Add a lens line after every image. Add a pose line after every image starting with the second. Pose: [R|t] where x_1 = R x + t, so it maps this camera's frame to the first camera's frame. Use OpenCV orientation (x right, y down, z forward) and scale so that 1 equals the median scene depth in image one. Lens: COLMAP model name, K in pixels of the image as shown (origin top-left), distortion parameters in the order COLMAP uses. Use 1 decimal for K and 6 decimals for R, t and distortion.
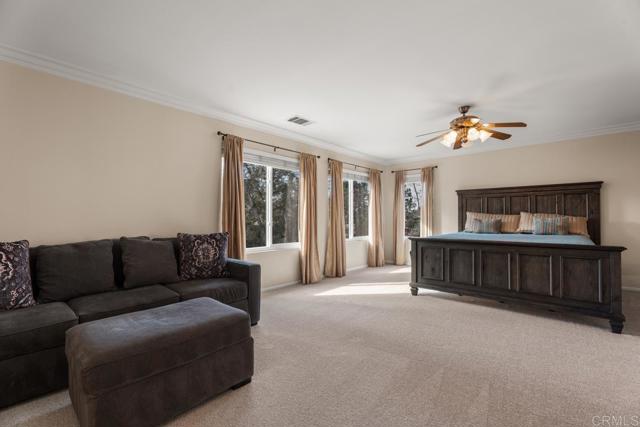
lens RADIAL K [[278.6, 0, 320.0], [0, 278.6, 213.5], [0, 0, 1]] dist [0.026214, -0.000025]
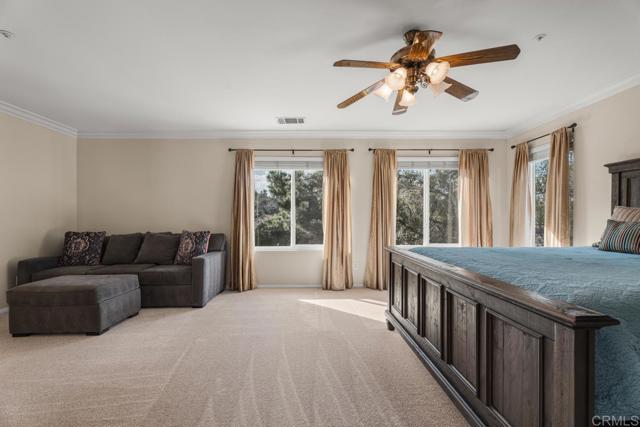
lens RADIAL K [[283.6, 0, 317.9], [0, 283.6, 217.8], [0, 0, 1]] dist [0.001418, 0.000046]
pose [[0.694721, -0.004933, -0.719262, 0.615051], [0.015943, 0.999836, 0.008542, 0.002973], [0.719102, -0.017402, 0.694686, 0.318386]]
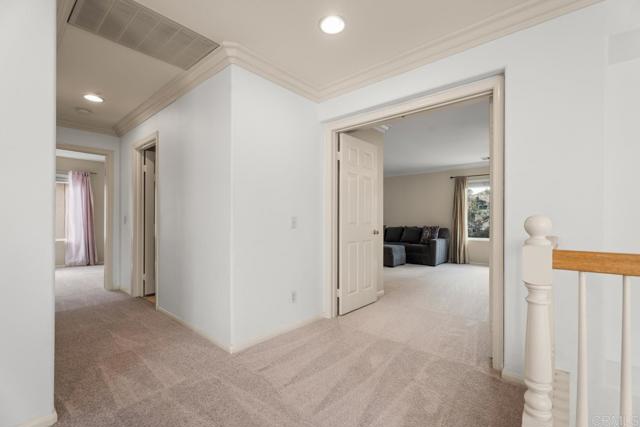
lens RADIAL K [[283.6, 0, 317.9], [0, 283.6, 217.8], [0, 0, 1]] dist [0.001418, 0.000046]
pose [[0.017742, -0.001381, -0.999842, 1.271483], [0.016128, 0.999869, -0.001094, -0.009513], [0.999713, -0.016106, 0.017762, 0.006997]]
